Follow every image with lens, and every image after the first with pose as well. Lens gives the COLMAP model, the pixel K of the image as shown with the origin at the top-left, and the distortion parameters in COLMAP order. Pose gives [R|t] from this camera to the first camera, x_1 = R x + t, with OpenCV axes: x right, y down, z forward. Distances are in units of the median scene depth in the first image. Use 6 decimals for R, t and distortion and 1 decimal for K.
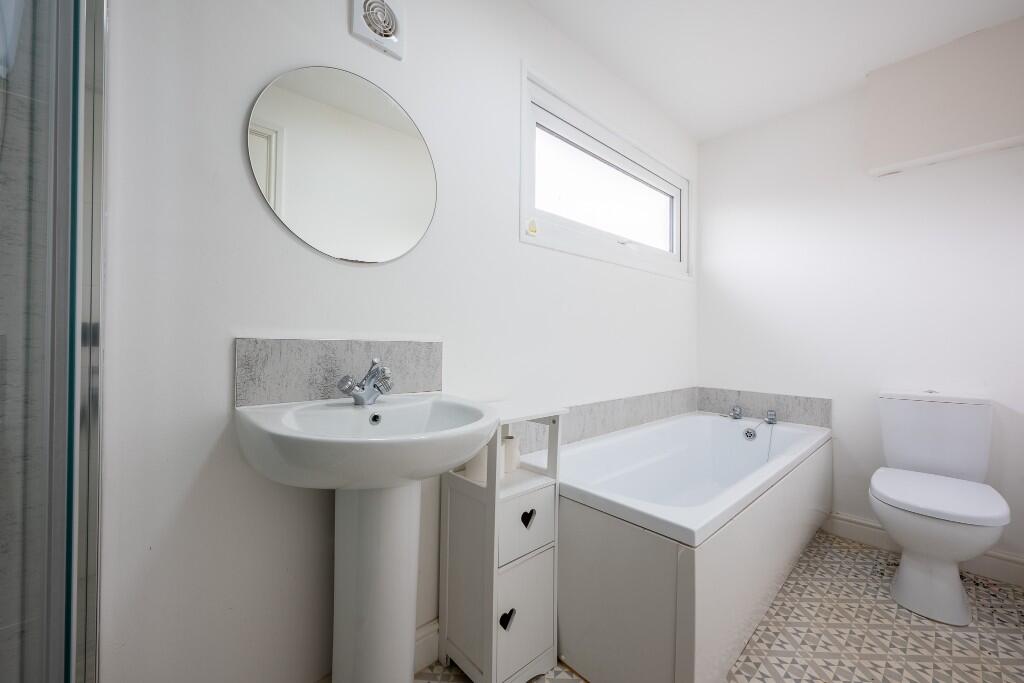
lens RADIAL K [[406.9, 0, 512.0], [0, 406.9, 341.5], [0, 0, 1]] dist [0.002364, -0.000089]
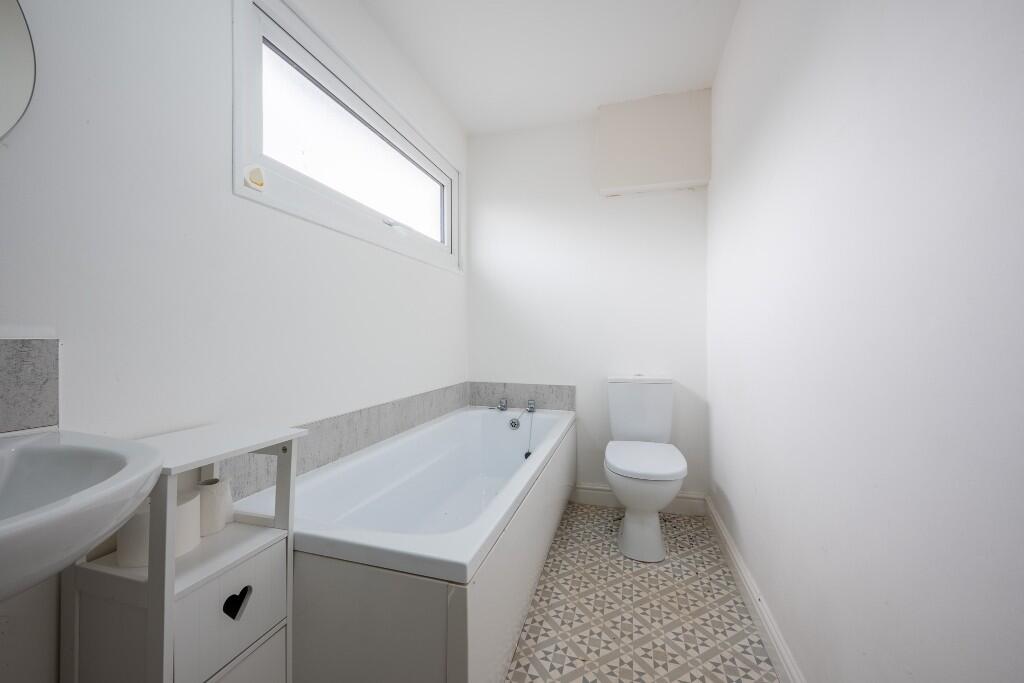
lens RADIAL K [[406.9, 0, 512.0], [0, 406.9, 341.5], [0, 0, 1]] dist [0.002364, -0.000089]
pose [[0.860576, -0.012519, 0.509167, 0.066064], [0.006667, 0.999889, 0.013317, 0.000692], [-0.509278, -0.008066, 0.860564, 0.144259]]
